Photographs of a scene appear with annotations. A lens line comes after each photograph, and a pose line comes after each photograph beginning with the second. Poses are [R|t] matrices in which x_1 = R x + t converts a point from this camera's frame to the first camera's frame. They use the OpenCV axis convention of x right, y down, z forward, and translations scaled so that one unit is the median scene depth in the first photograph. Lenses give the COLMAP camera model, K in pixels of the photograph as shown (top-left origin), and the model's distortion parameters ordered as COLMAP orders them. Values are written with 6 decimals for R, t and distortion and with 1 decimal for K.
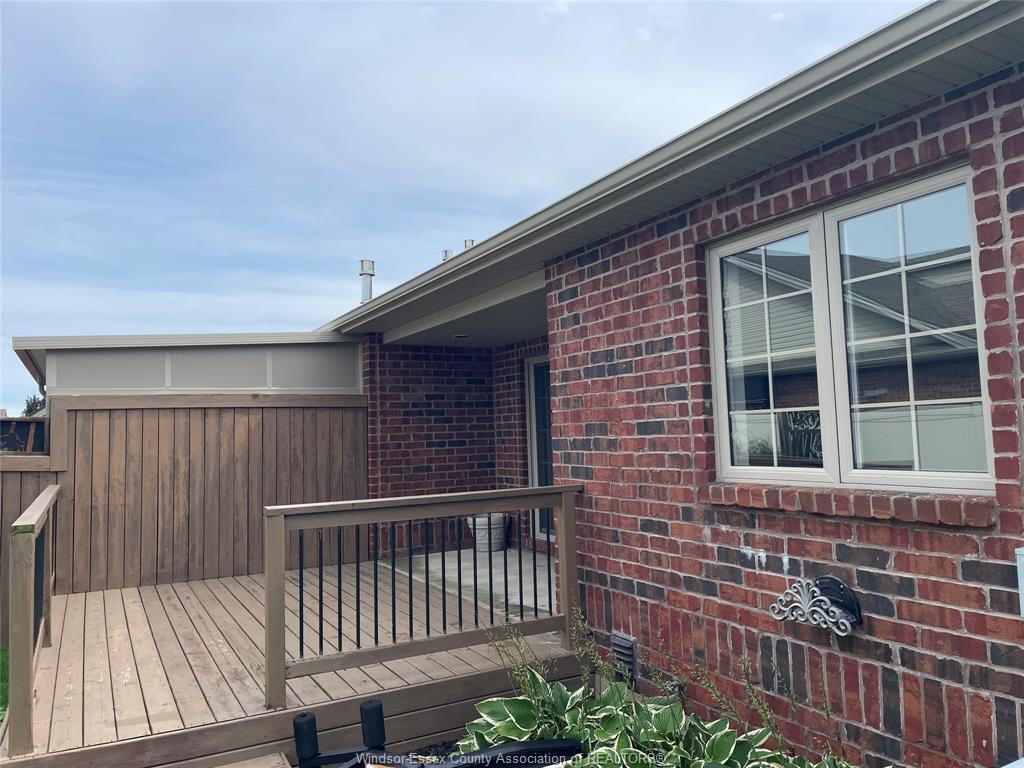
lens RADIAL K [[770.0, 0, 509.7], [0, 770.0, 375.1], [0, 0, 1]] dist [0.105799, -0.139804]
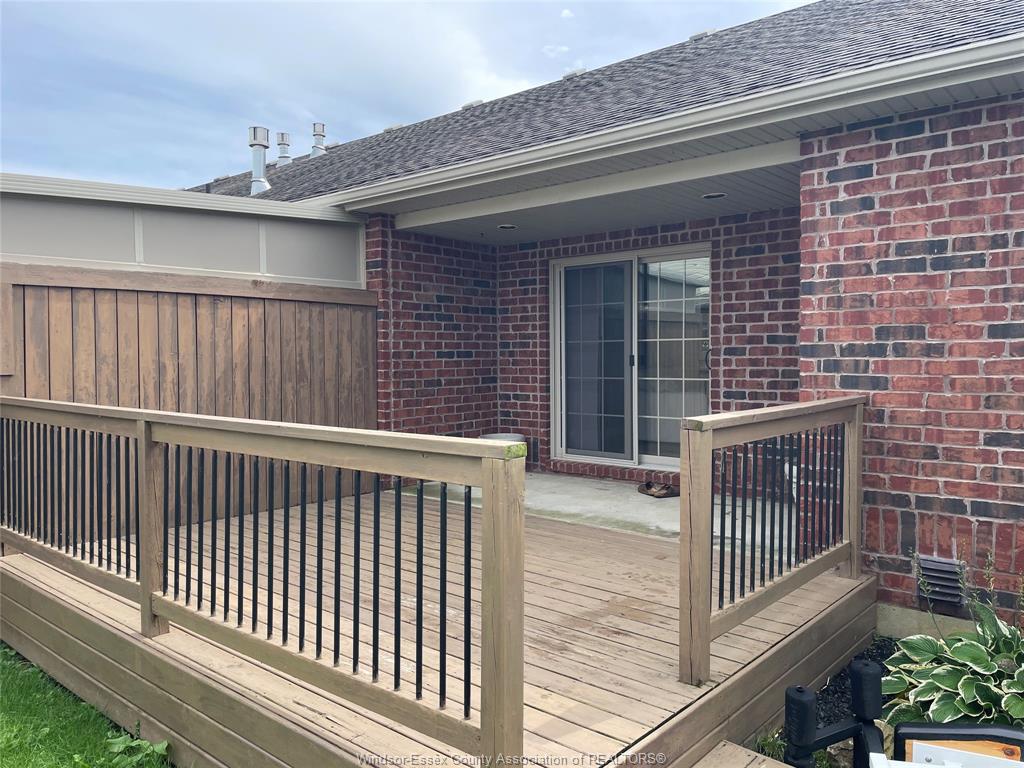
lens RADIAL K [[770.0, 0, 509.7], [0, 770.0, 375.1], [0, 0, 1]] dist [0.105799, -0.139804]
pose [[0.932821, 0.015432, 0.360009, -0.368534], [-0.050122, 0.994927, 0.087223, 0.037754], [-0.356837, -0.099408, 0.928863, 0.199327]]
